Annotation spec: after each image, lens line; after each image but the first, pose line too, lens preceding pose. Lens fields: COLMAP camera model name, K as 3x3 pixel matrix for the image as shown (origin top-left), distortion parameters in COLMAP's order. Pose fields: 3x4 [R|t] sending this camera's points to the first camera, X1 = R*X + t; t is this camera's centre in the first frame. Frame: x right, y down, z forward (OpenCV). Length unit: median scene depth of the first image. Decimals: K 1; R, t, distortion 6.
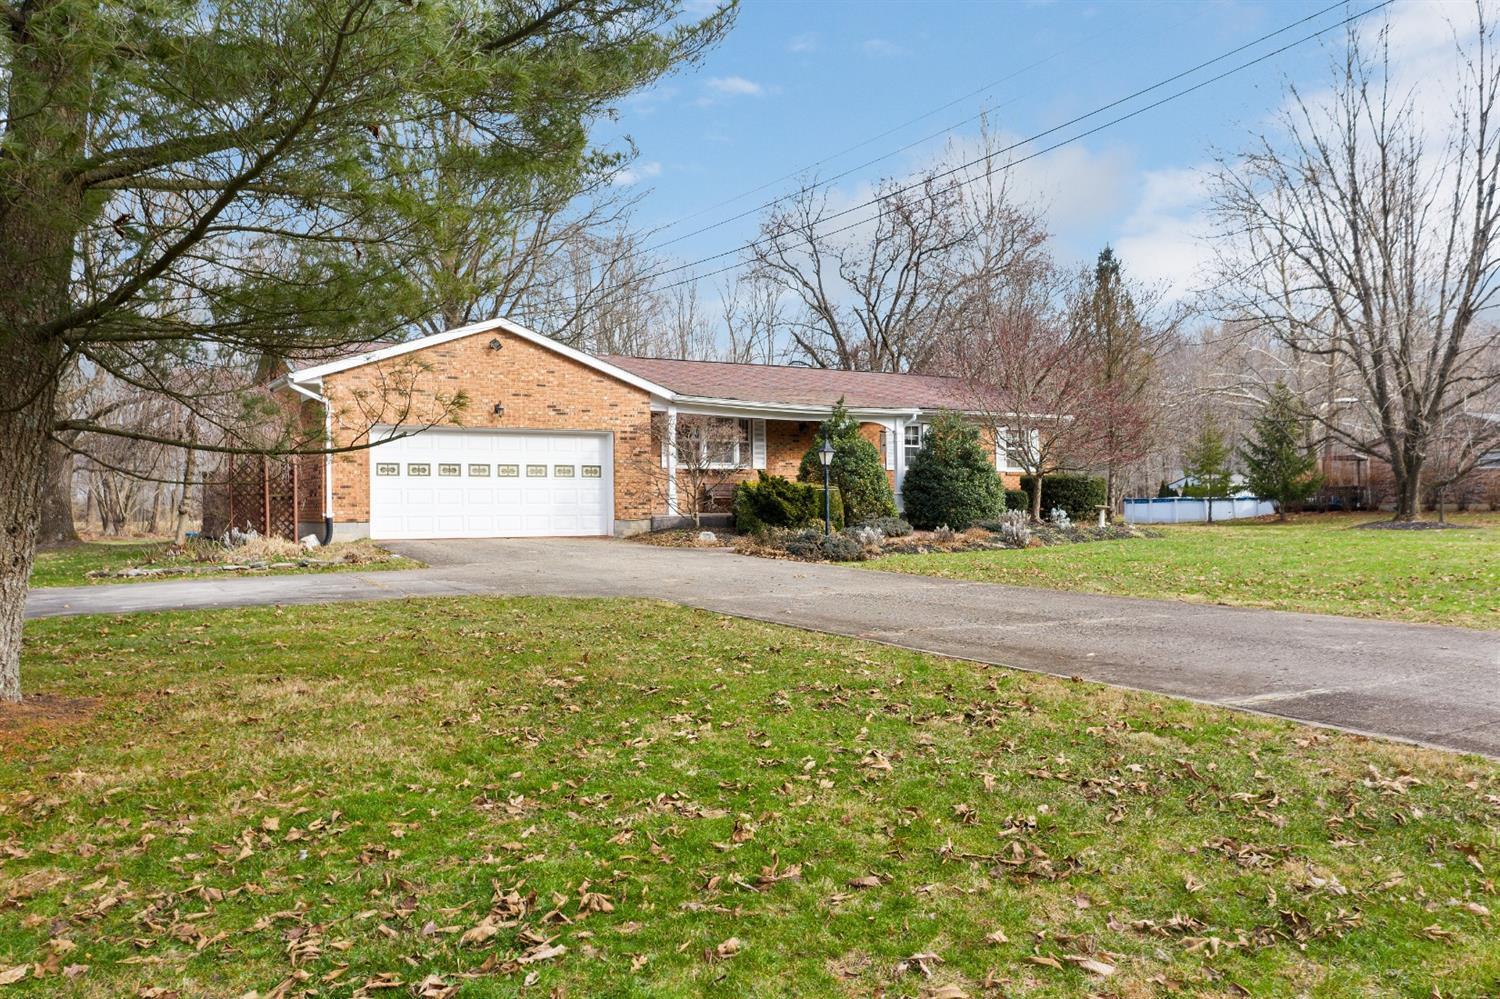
lens RADIAL K [[1223.3, 0, 749.7], [0, 1223.3, 495.8], [0, 0, 1]] dist [-0.004968, -0.002952]
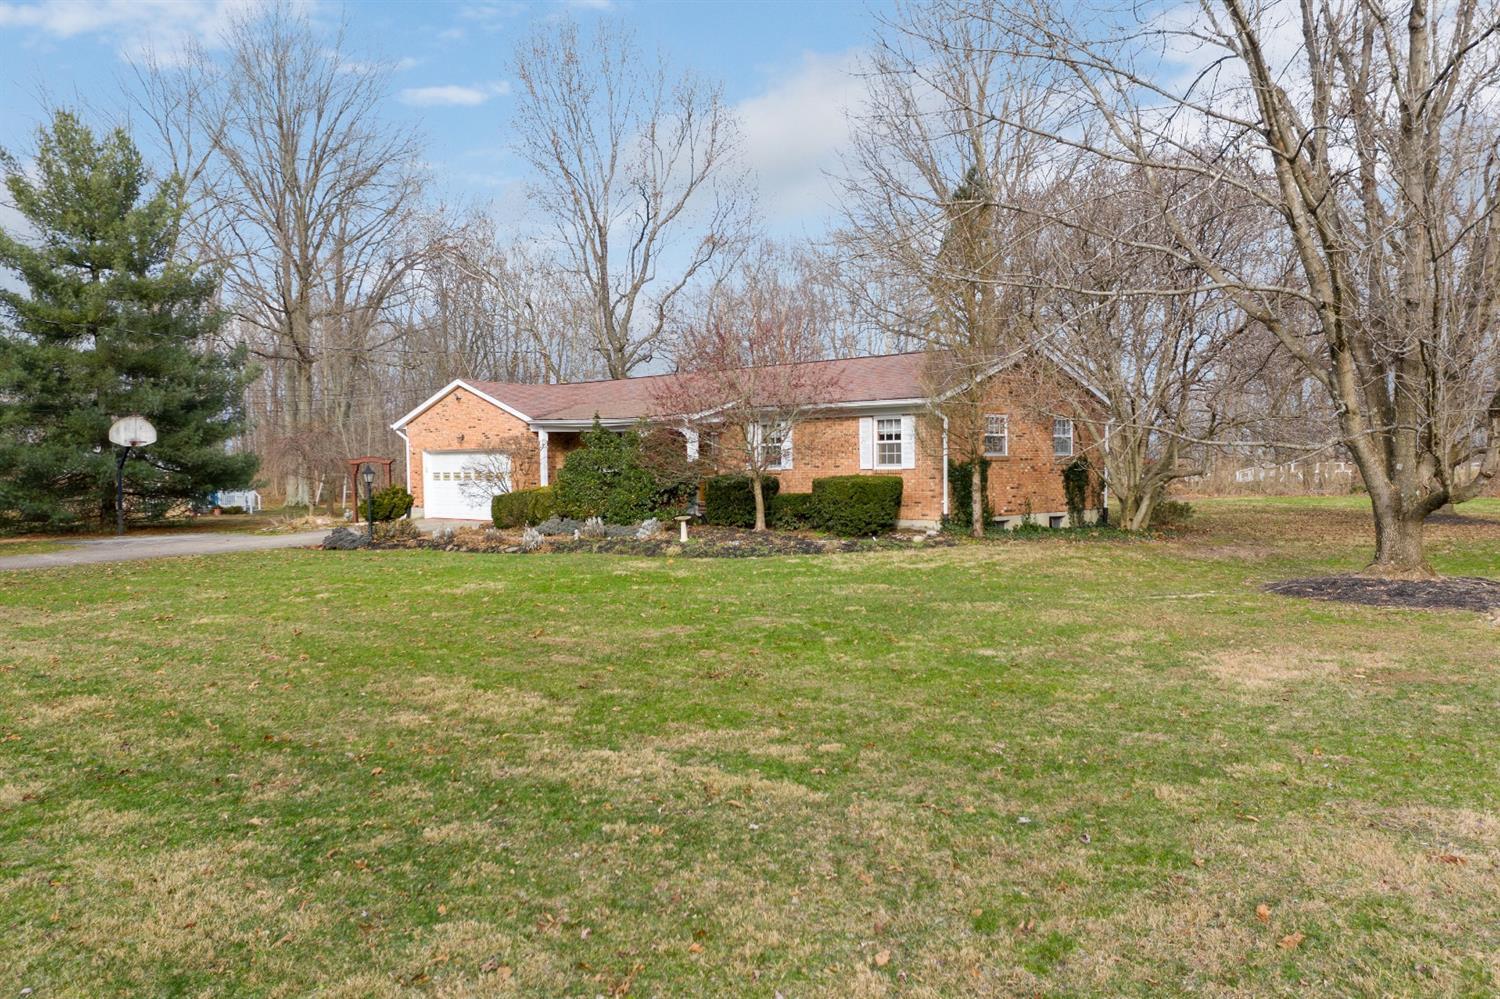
lens RADIAL K [[1223.3, 0, 749.7], [0, 1223.3, 497.5], [0, 0, 1]] dist [-0.004968, -0.002952]
pose [[0.280673, 0.008008, -0.959770, 1.361661], [-0.006385, 0.999959, 0.006476, -0.006158], [0.959782, 0.004311, 0.280712, 0.891663]]
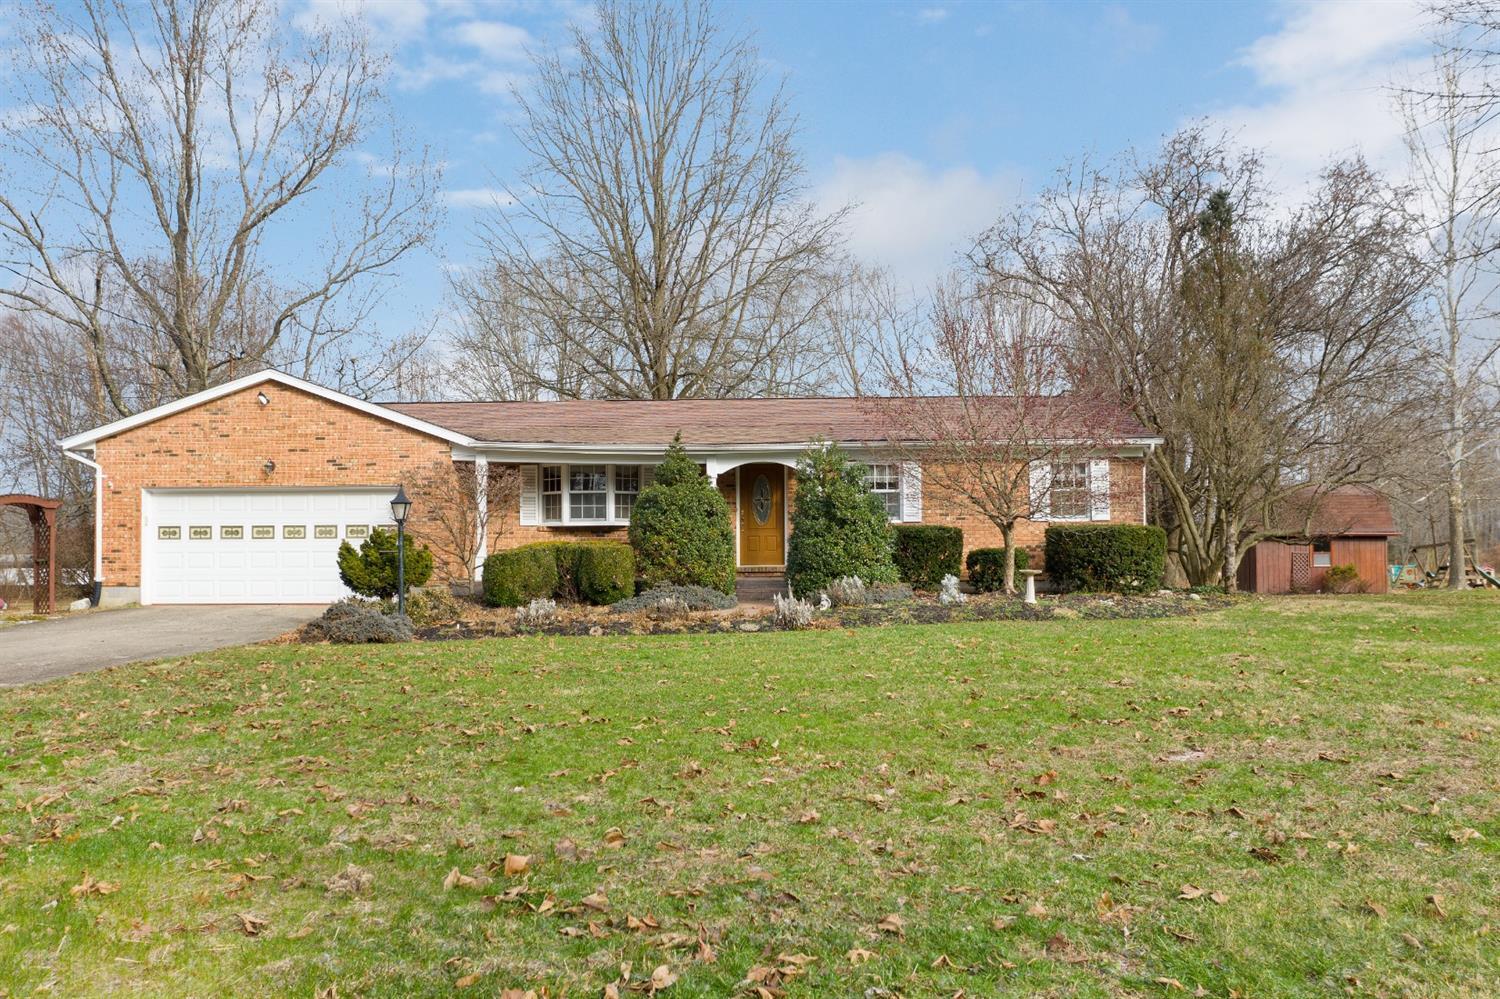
lens RADIAL K [[1223.3, 0, 750.1], [0, 1223.3, 503.2], [0, 0, 1]] dist [-0.004968, -0.002952]
pose [[0.849686, -0.025636, -0.526665, 0.582903], [0.004383, 0.999126, -0.041563, -0.002132], [0.527270, 0.033007, 0.849056, 0.388367]]
